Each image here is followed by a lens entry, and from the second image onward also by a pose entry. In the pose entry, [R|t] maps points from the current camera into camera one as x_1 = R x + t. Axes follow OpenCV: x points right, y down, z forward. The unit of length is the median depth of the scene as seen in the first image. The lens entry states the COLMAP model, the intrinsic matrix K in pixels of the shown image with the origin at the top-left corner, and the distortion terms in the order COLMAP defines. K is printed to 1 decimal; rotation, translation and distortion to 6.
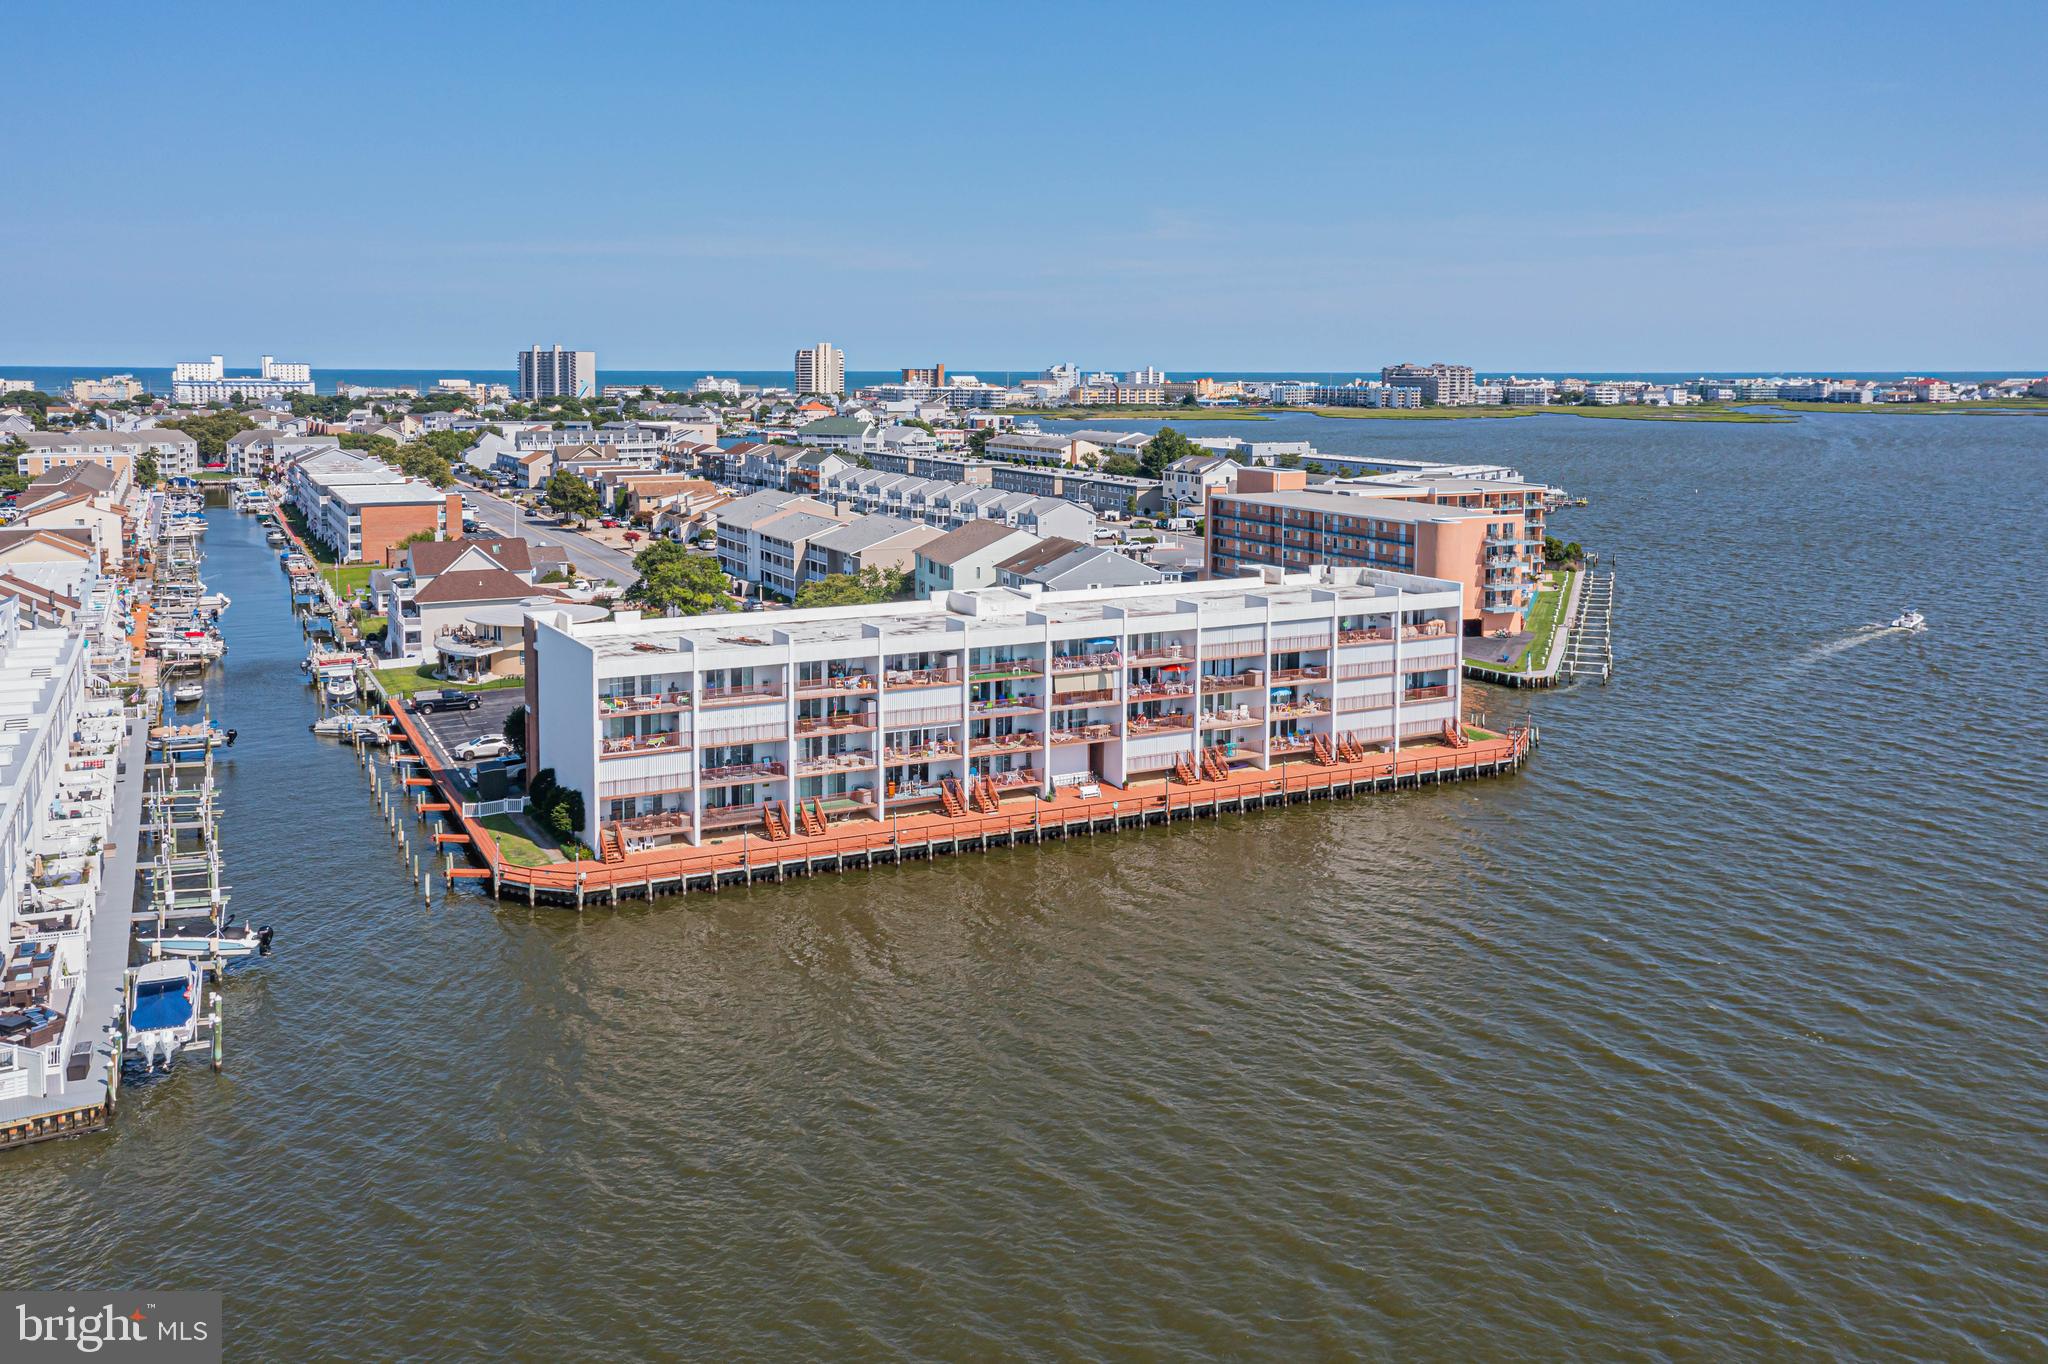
lens RADIAL K [[1595.5, 0, 970.6], [0, 1595.5, 646.7], [0, 0, 1]] dist [0.009995, 0.001940]
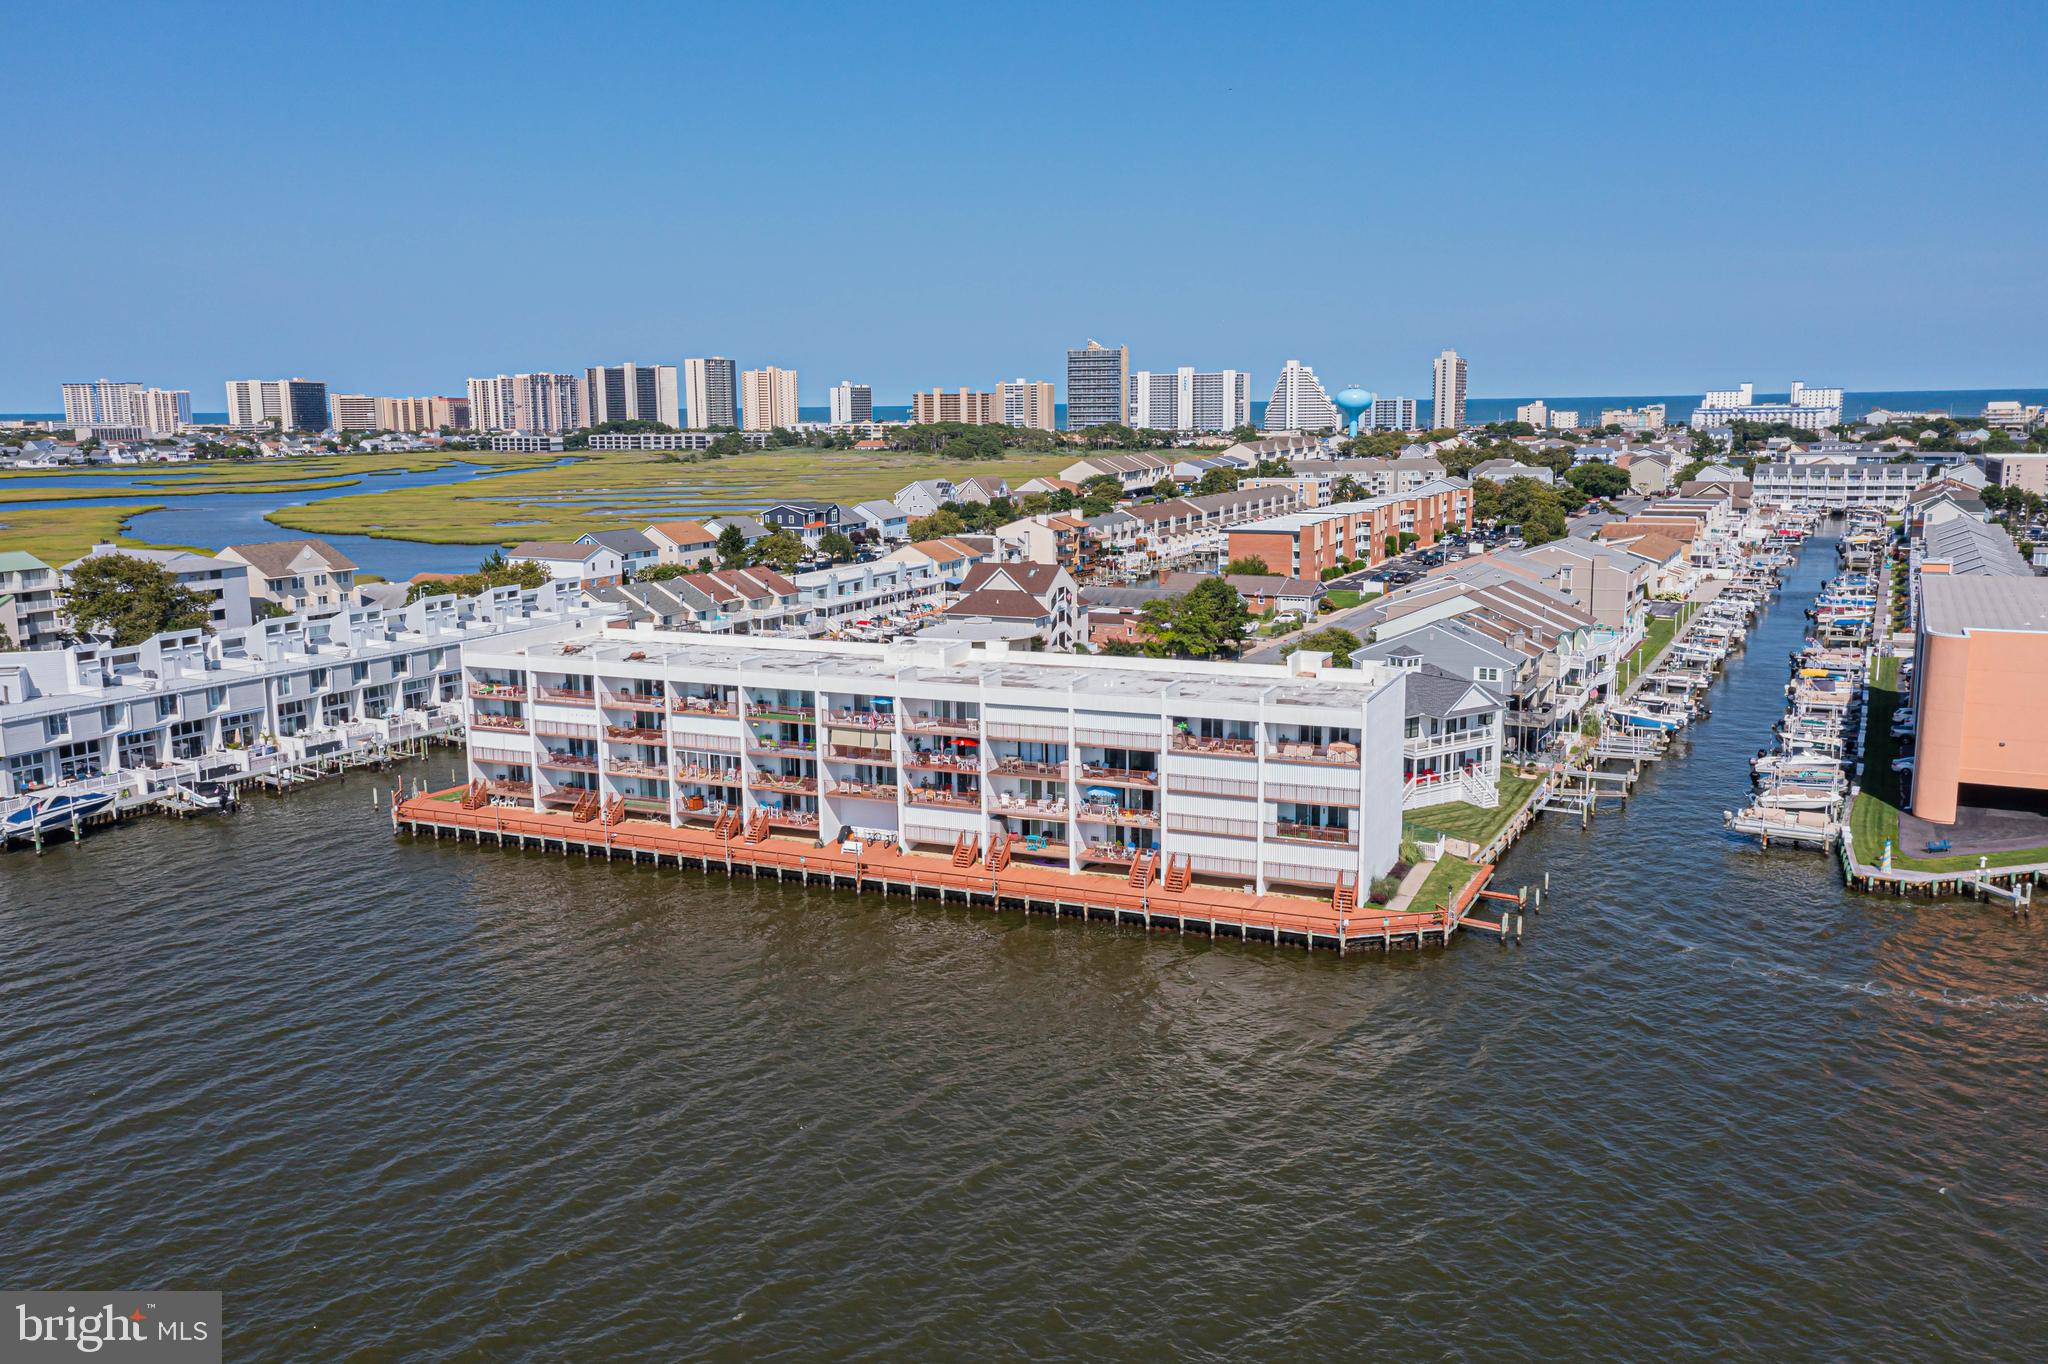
lens RADIAL K [[1650.9, 0, 1024.0], [0, 1650.9, 682.0], [0, 0, 1]] dist [0.005517, 0.083864]
pose [[0.618943, 0.118880, -0.776387, 0.896625], [-0.118668, 0.991286, 0.057182, -0.080401], [0.776419, 0.056740, 0.627657, 0.410504]]
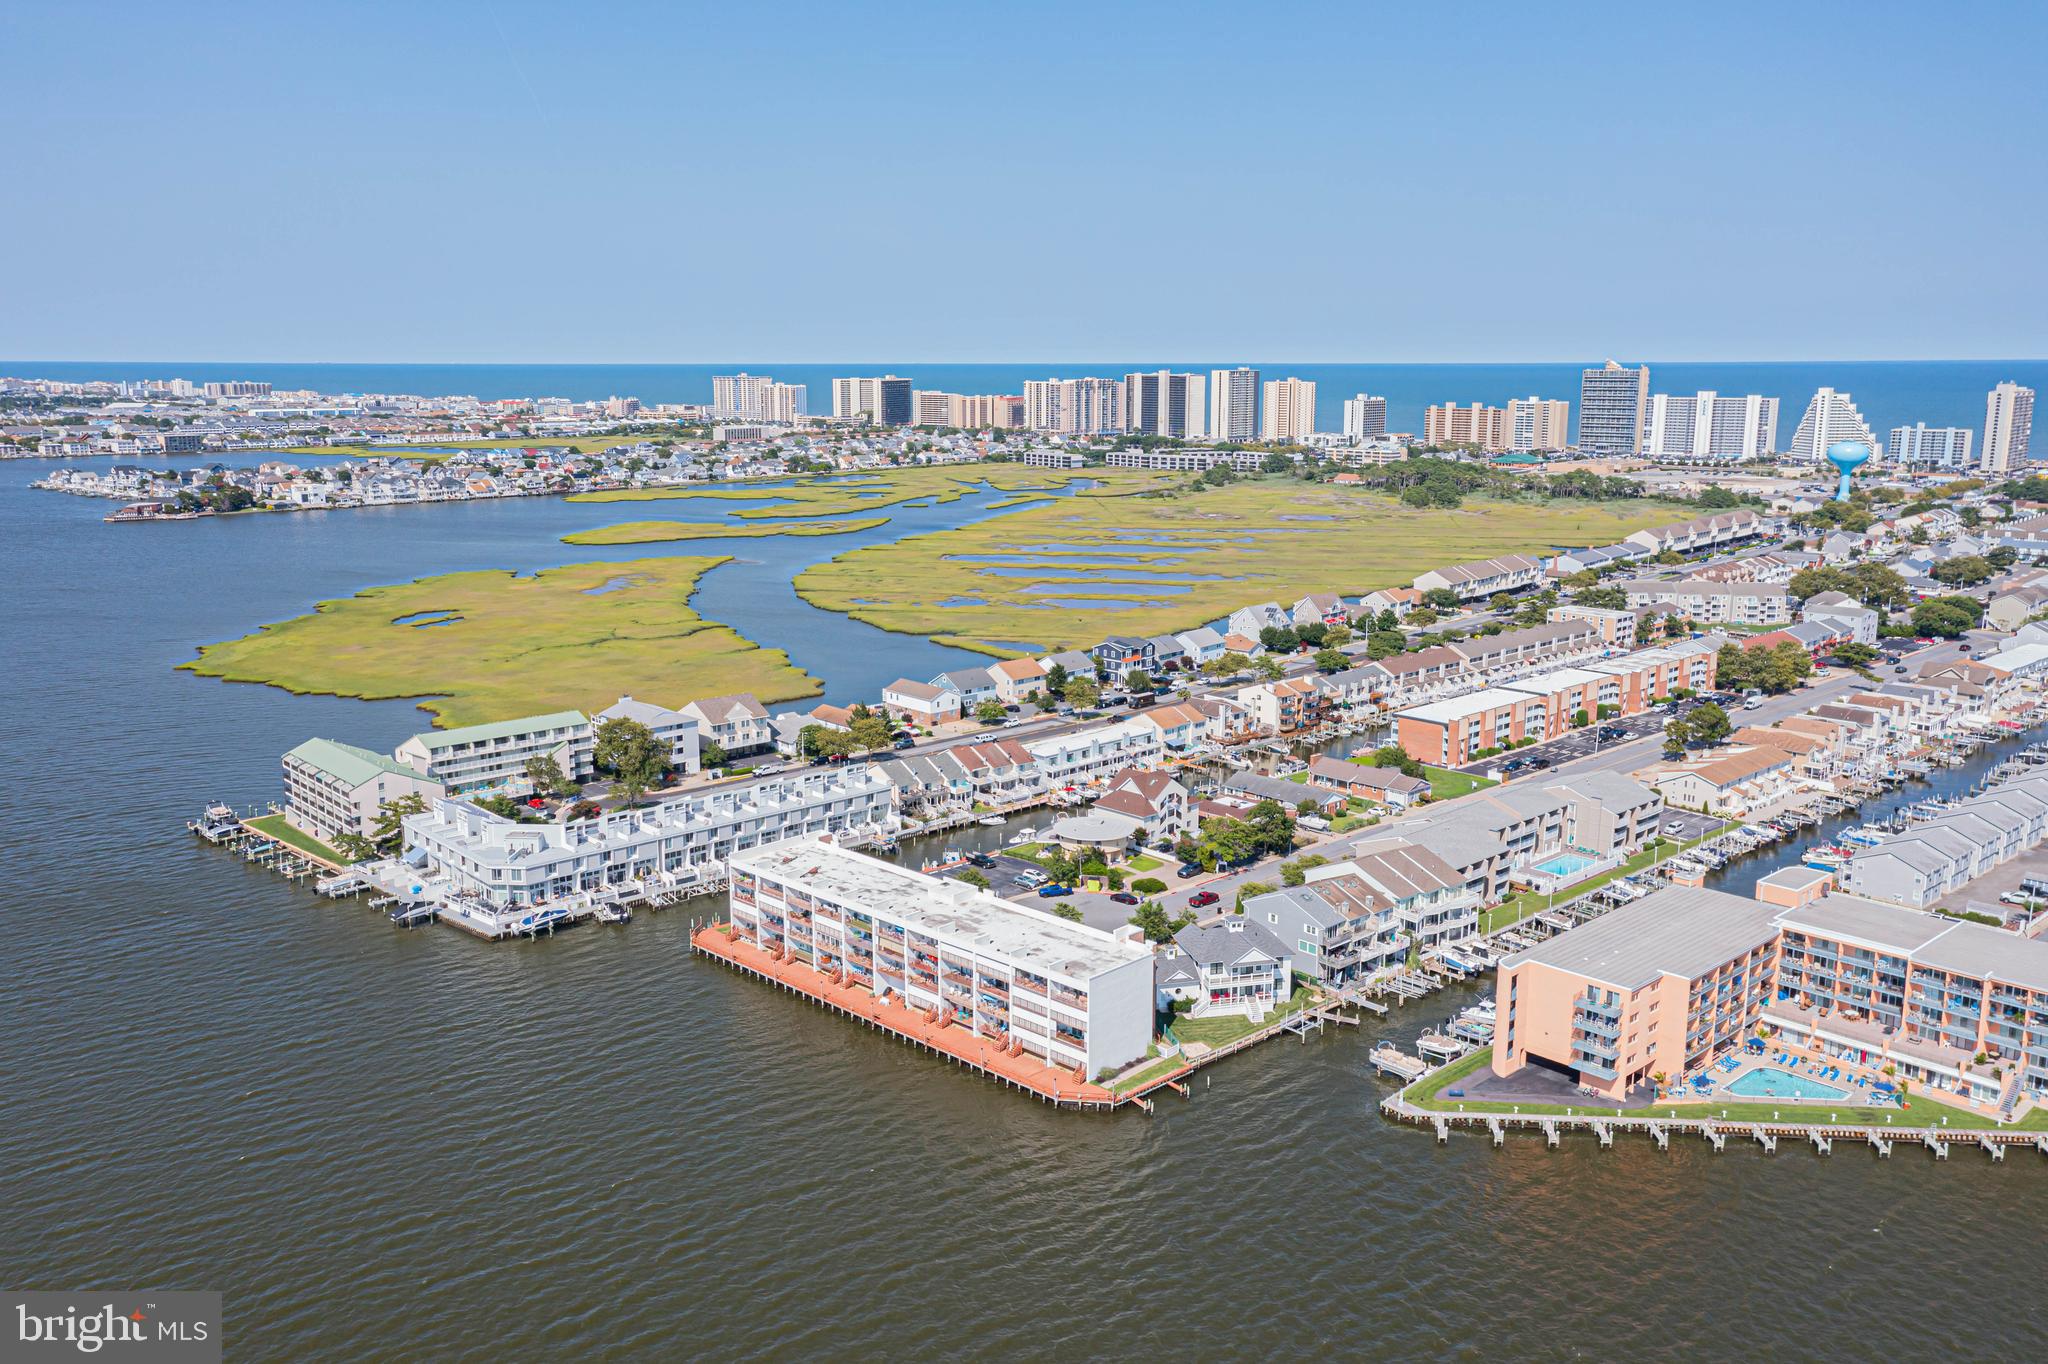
lens RADIAL K [[1650.9, 0, 1024.0], [0, 1650.9, 682.0], [0, 0, 1]] dist [0.005517, 0.083864]
pose [[0.317765, 0.176098, -0.931673, 1.819978], [-0.159776, 0.978496, 0.130453, -0.543655], [0.934611, 0.107406, 0.339068, 0.430980]]
